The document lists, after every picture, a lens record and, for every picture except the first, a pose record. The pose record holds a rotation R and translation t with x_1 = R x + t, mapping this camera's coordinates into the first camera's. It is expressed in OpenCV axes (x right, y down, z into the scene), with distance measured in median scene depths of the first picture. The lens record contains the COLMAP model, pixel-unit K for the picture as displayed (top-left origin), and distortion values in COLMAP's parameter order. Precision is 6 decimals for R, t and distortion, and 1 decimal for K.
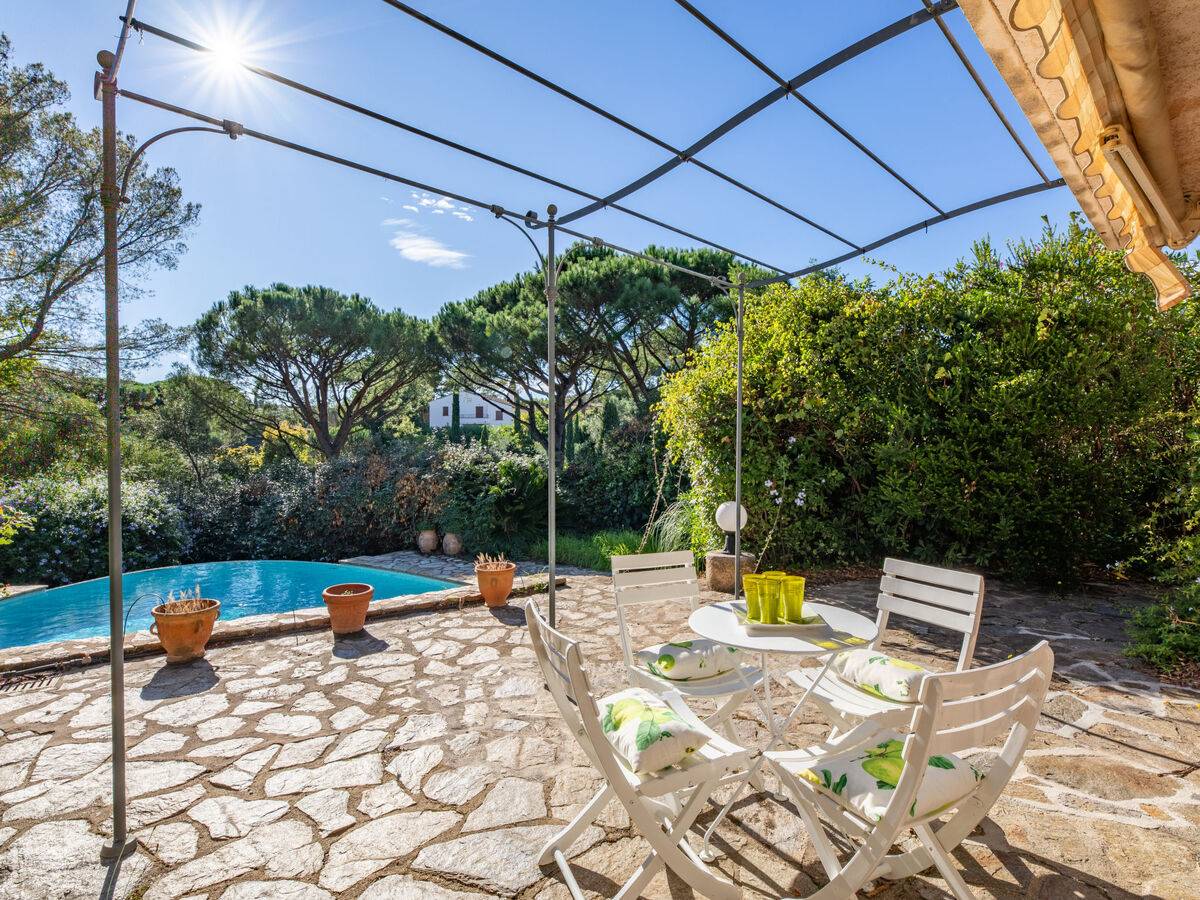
lens RADIAL K [[600.5, 0, 600.0], [0, 600.5, 450.0], [0, 0, 1]] dist [-0.000768, -0.000831]
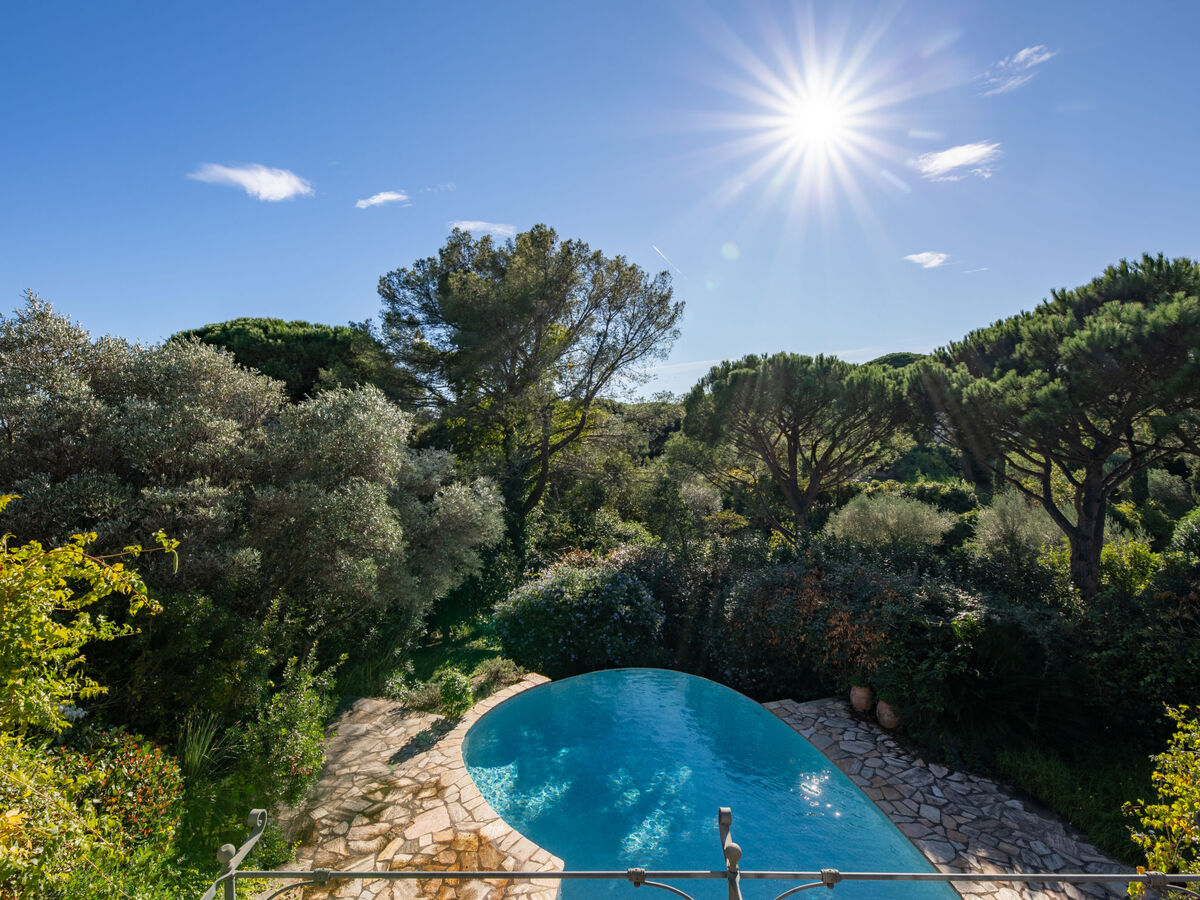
lens RADIAL K [[600.5, 0, 600.0], [0, 600.5, 450.0], [0, 0, 1]] dist [-0.000768, -0.000831]
pose [[0.698397, 0.005677, -0.715688, 0.045835], [0.005986, 0.999887, 0.013772, -0.142988], [0.715686, -0.013902, 0.698284, 0.079037]]
